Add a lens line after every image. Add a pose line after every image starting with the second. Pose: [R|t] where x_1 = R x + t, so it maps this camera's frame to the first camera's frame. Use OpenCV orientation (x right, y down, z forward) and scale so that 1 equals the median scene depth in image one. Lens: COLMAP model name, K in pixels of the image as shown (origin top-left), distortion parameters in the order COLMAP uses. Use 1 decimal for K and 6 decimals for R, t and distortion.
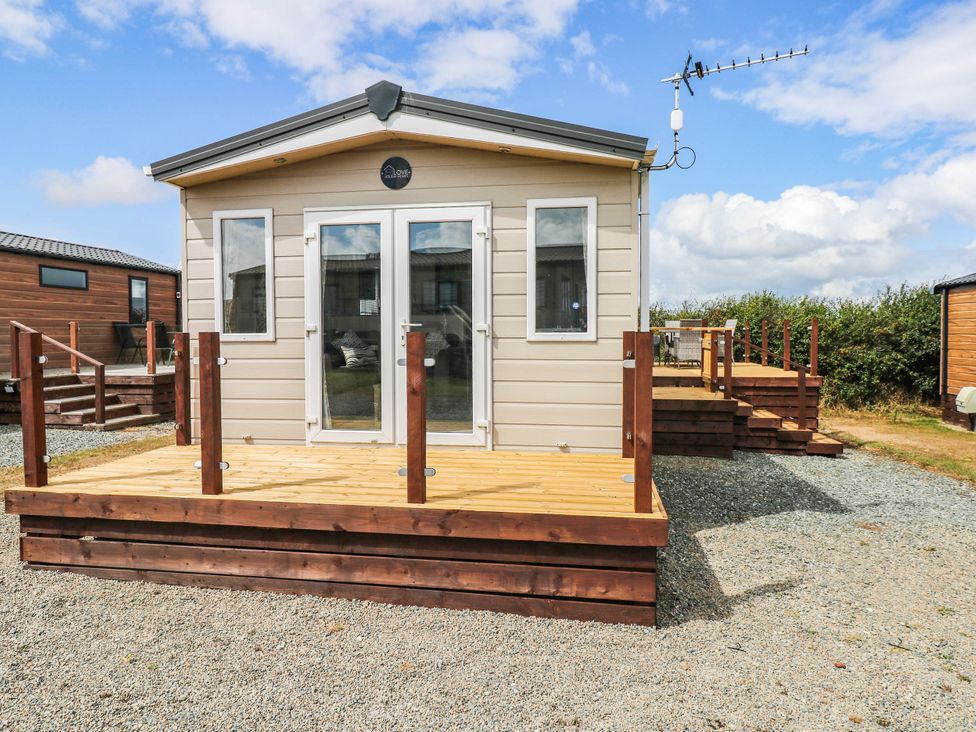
lens RADIAL K [[645.0, 0, 487.0], [0, 645.0, 365.0], [0, 0, 1]] dist [0.005061, -0.007958]
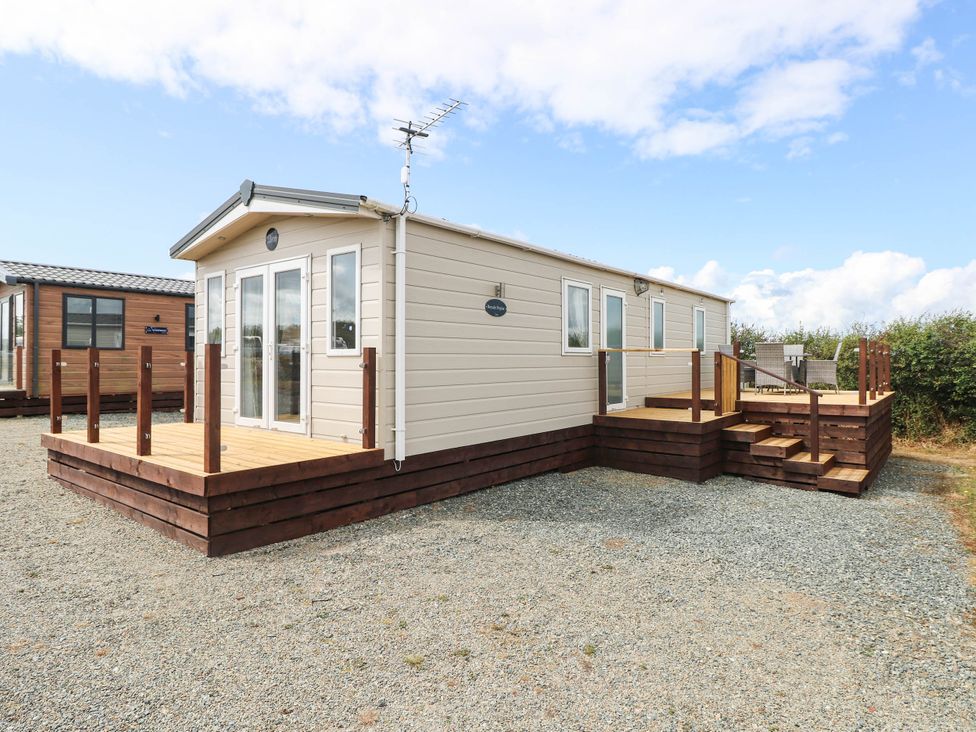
lens RADIAL K [[578.3, 0, 488.0], [0, 578.3, 366.0], [0, 0, 1]] dist [0.000533, -0.003145]
pose [[0.874493, 0.006436, -0.484996, 0.912451], [-0.028536, 0.998863, -0.038198, 0.019439], [0.484198, 0.047244, 0.873682, 0.124222]]
